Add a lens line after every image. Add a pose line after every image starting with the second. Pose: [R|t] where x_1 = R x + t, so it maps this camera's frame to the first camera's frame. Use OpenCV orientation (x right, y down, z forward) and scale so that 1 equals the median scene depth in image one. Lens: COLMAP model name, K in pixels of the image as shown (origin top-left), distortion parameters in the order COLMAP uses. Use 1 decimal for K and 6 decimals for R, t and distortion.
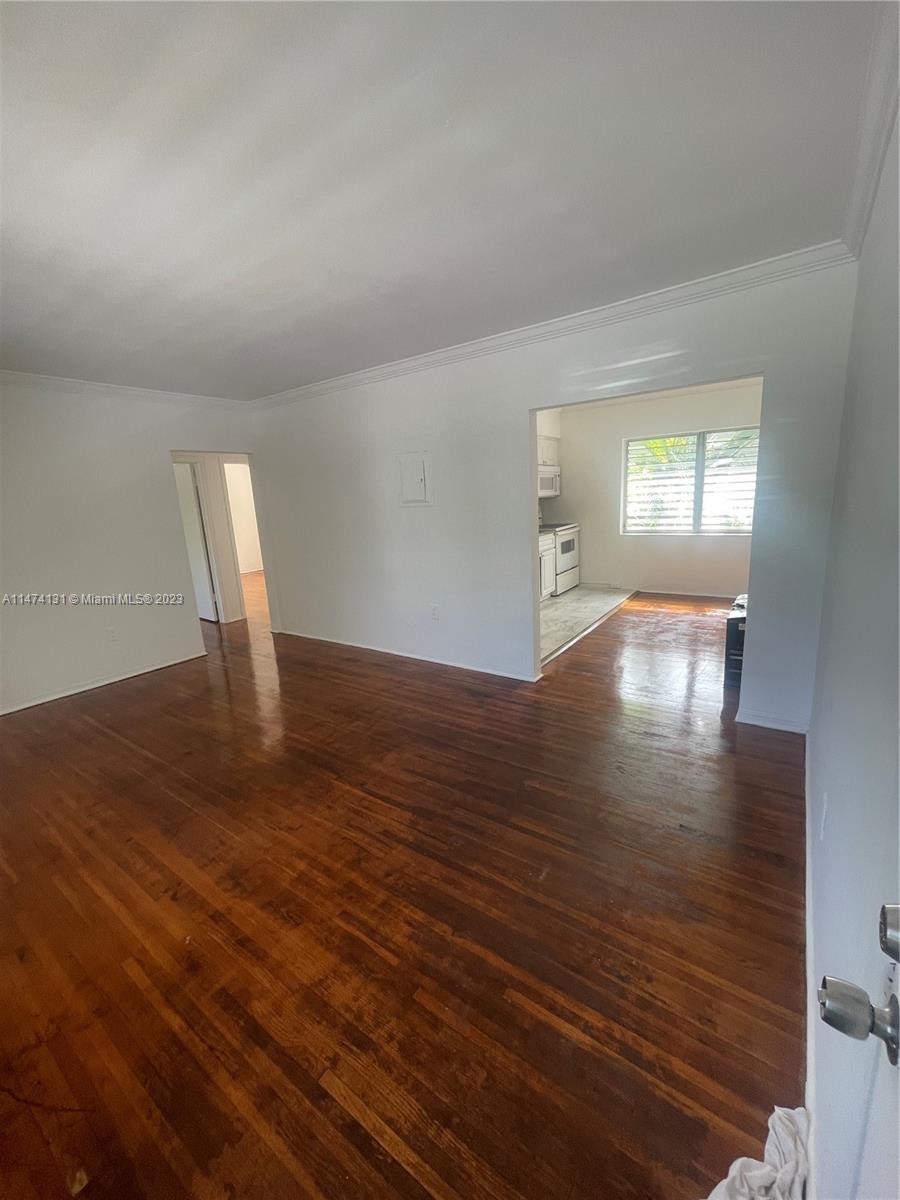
lens RADIAL K [[487.1, 0, 448.2], [0, 487.1, 596.5], [0, 0, 1]] dist [0.001279, 0.000337]
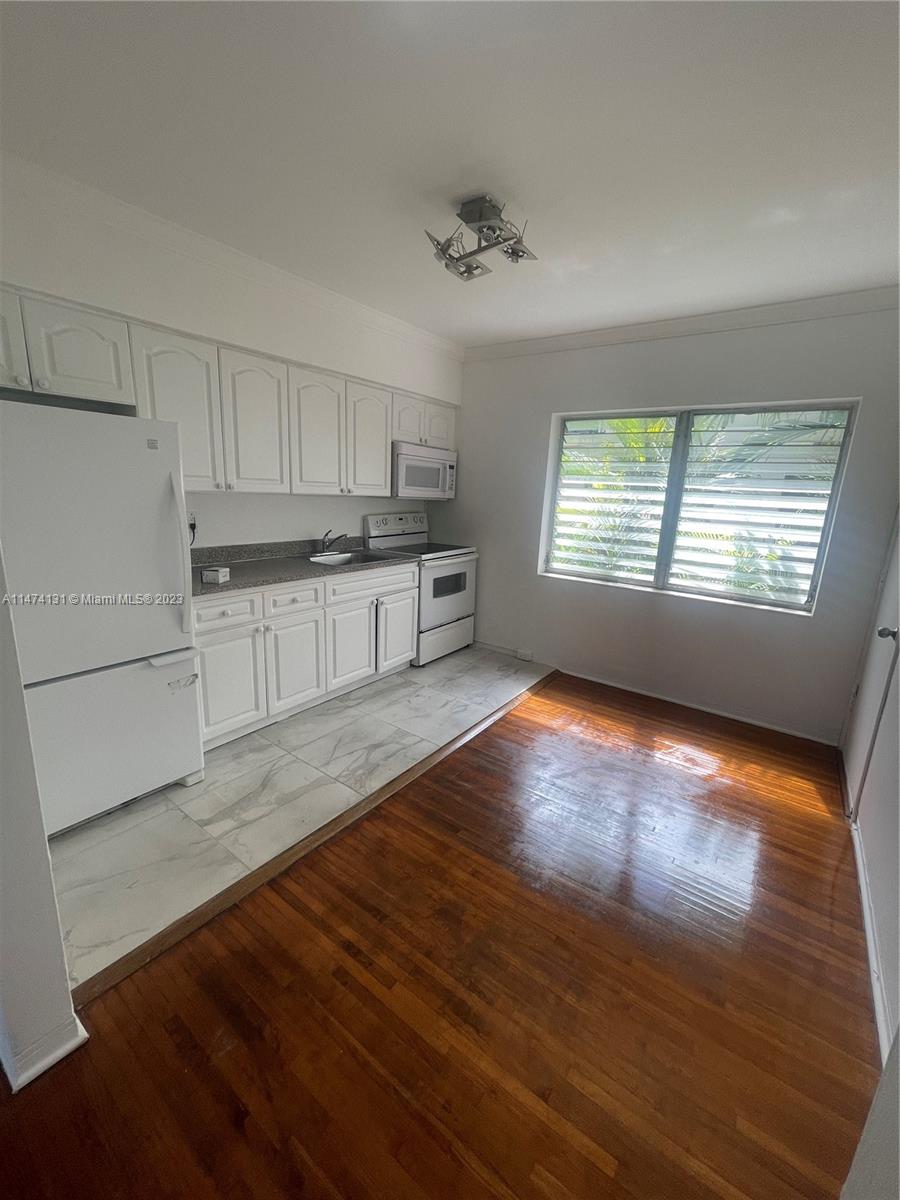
lens RADIAL K [[487.1, 0, 448.2], [0, 487.1, 596.5], [0, 0, 1]] dist [0.001279, 0.000337]
pose [[0.994224, 0.106007, 0.016746, 0.239645], [-0.106156, 0.994315, 0.008302, -0.095373], [-0.015771, -0.010032, 0.999825, 0.406704]]
